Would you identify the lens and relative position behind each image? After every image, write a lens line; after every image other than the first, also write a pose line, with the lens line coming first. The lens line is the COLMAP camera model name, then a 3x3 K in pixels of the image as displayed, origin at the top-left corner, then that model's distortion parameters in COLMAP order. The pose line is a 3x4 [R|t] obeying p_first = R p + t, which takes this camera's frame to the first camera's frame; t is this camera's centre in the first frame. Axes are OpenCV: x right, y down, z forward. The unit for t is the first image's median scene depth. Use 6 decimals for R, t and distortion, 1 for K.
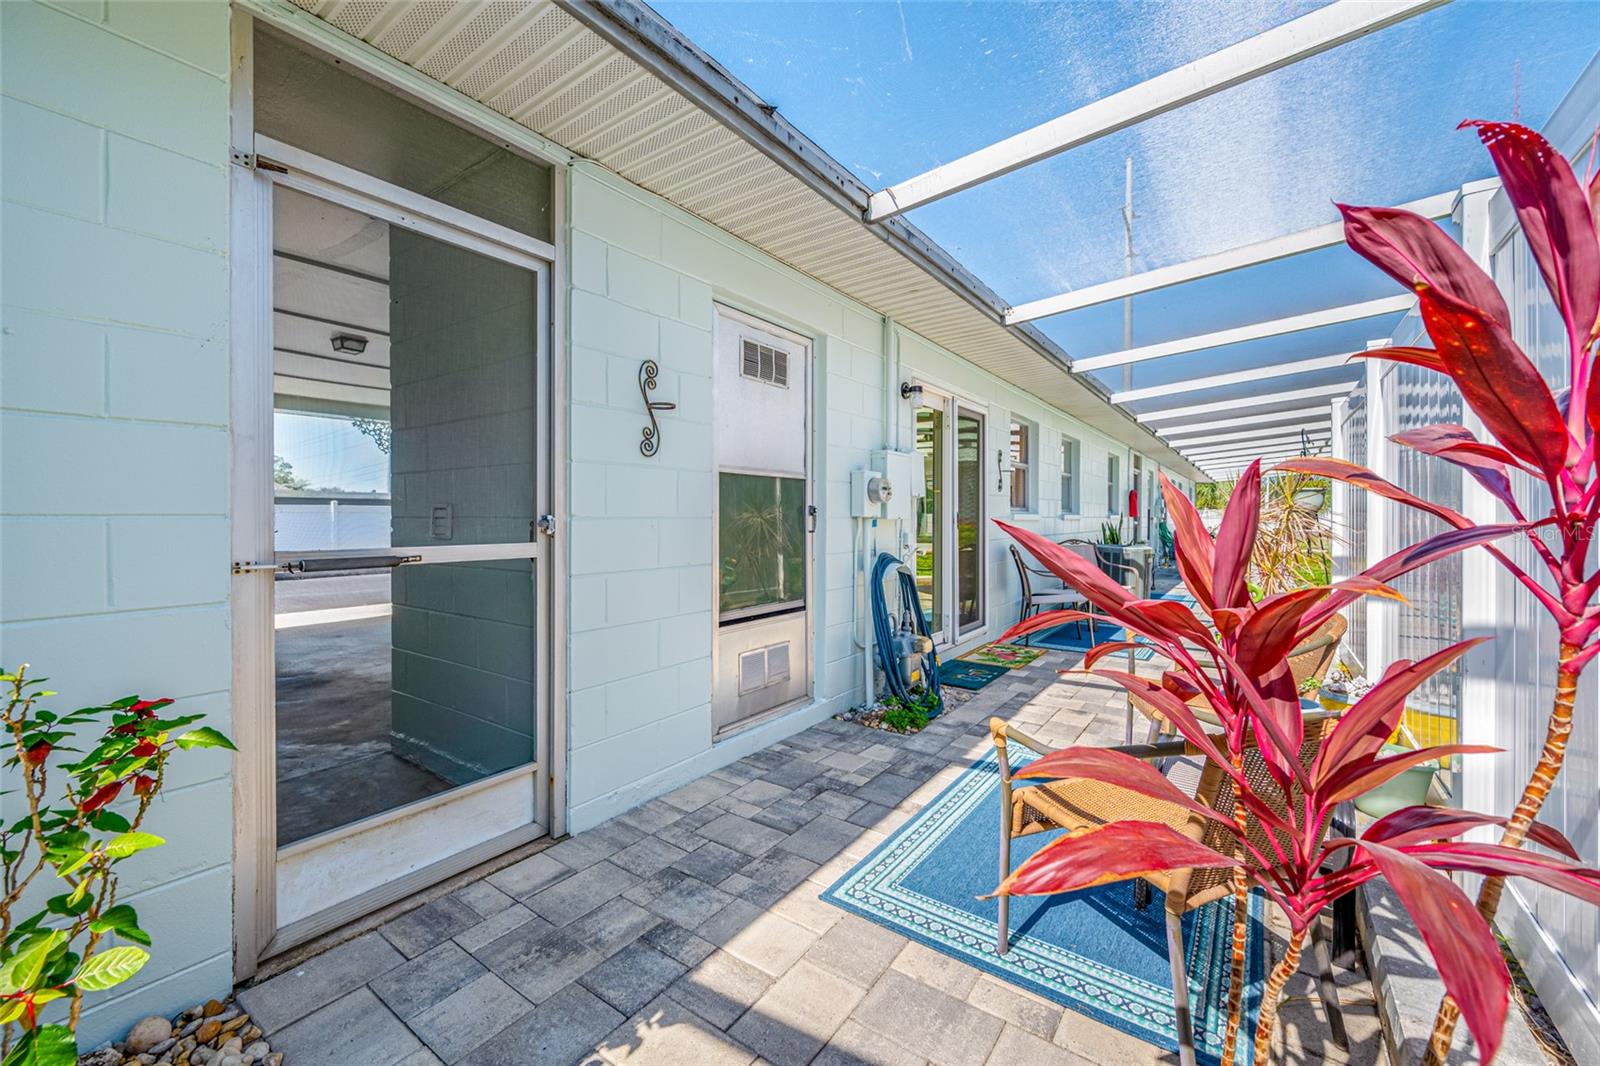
lens RADIAL K [[632.7, 0, 800.0], [0, 632.7, 533.0], [0, 0, 1]] dist [-0.001748, 0.000103]
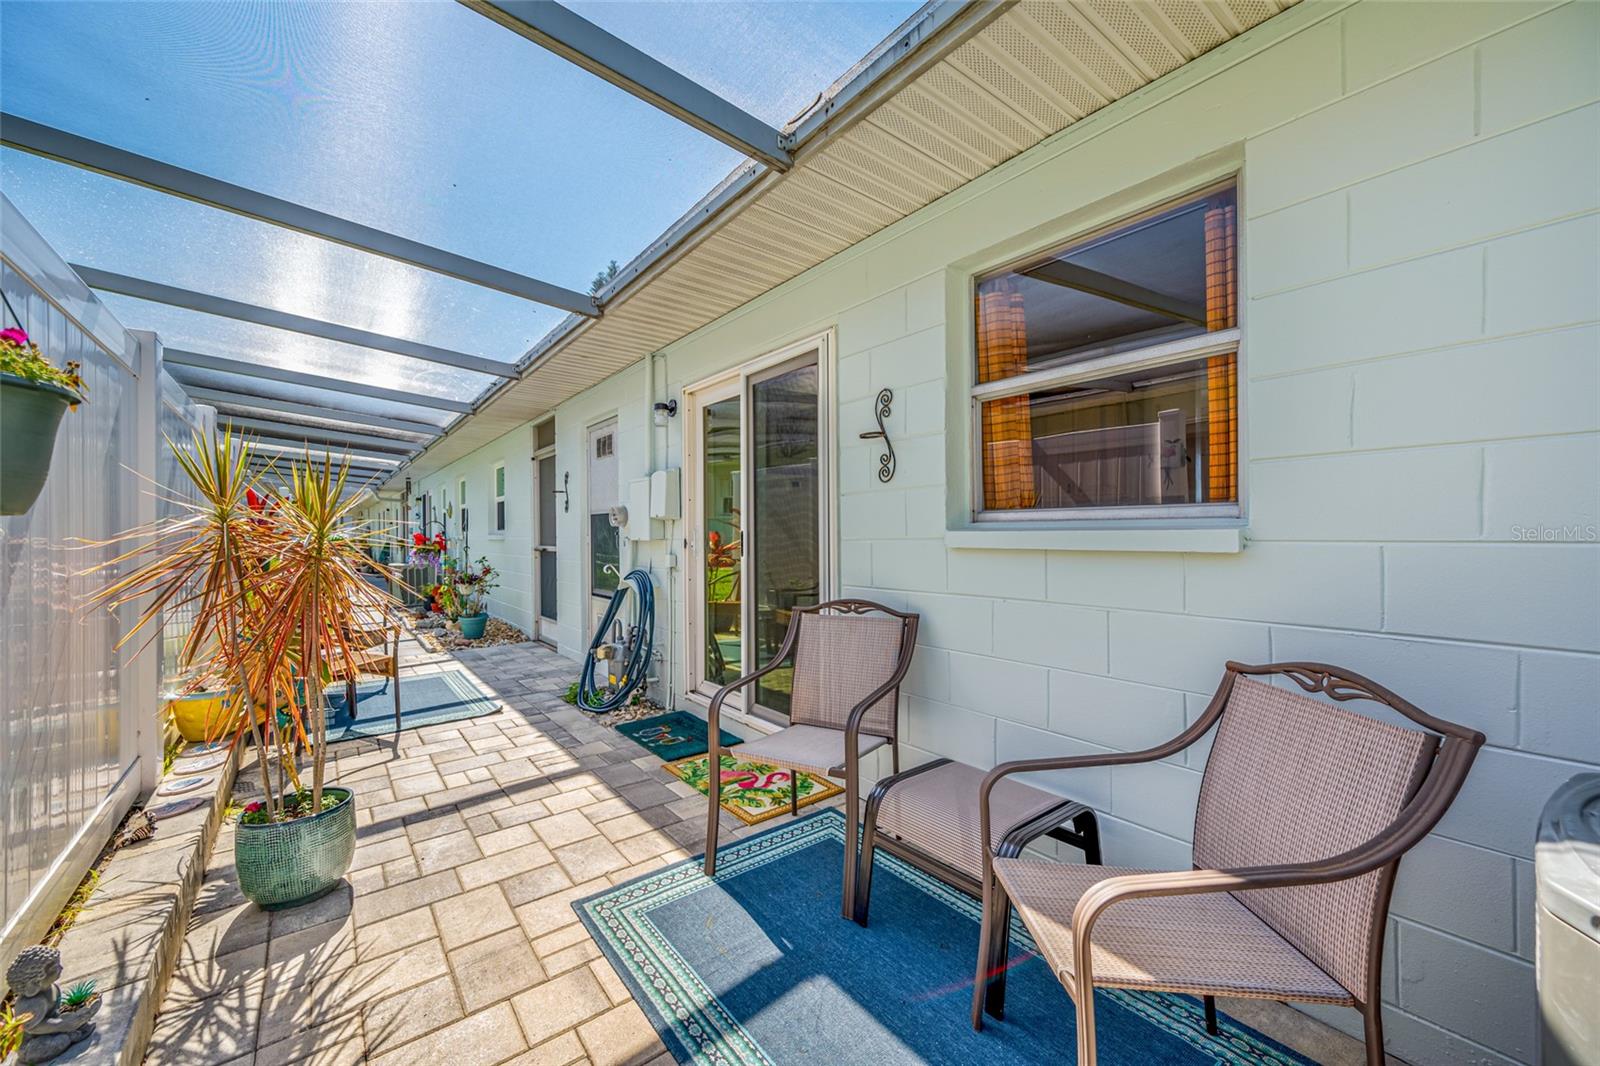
lens RADIAL K [[632.7, 0, 800.0], [0, 632.7, 533.0], [0, 0, 1]] dist [-0.001748, 0.000103]
pose [[-0.282126, -0.000099, -0.959377, 1.510890], [-0.017226, 0.999839, 0.004962, -0.058189], [0.959223, 0.017926, -0.282082, 2.121661]]
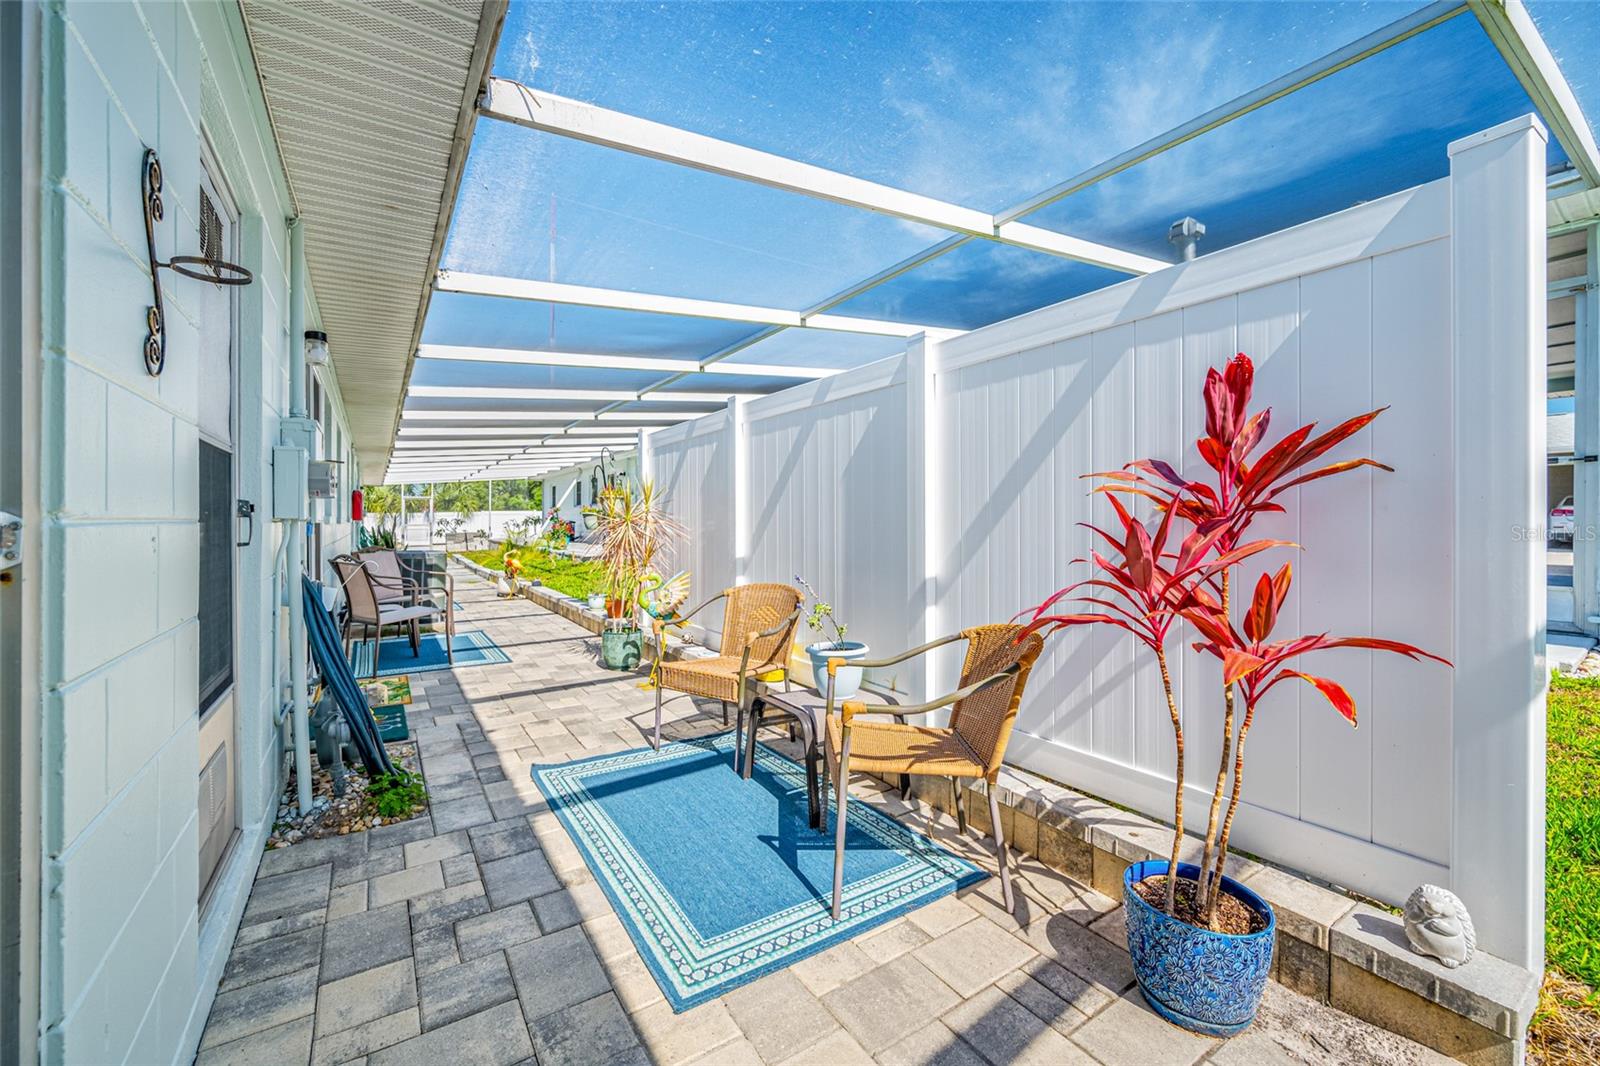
lens RADIAL K [[642.7, 0, 790.0], [0, 642.7, 521.7], [0, 0, 1]] dist [-0.000589, 0.000125]
pose [[0.369594, -0.009213, 0.929148, -0.401510], [0.032867, 0.999455, -0.003164, -0.003600], [-0.928612, 0.031708, 0.369695, 0.363562]]
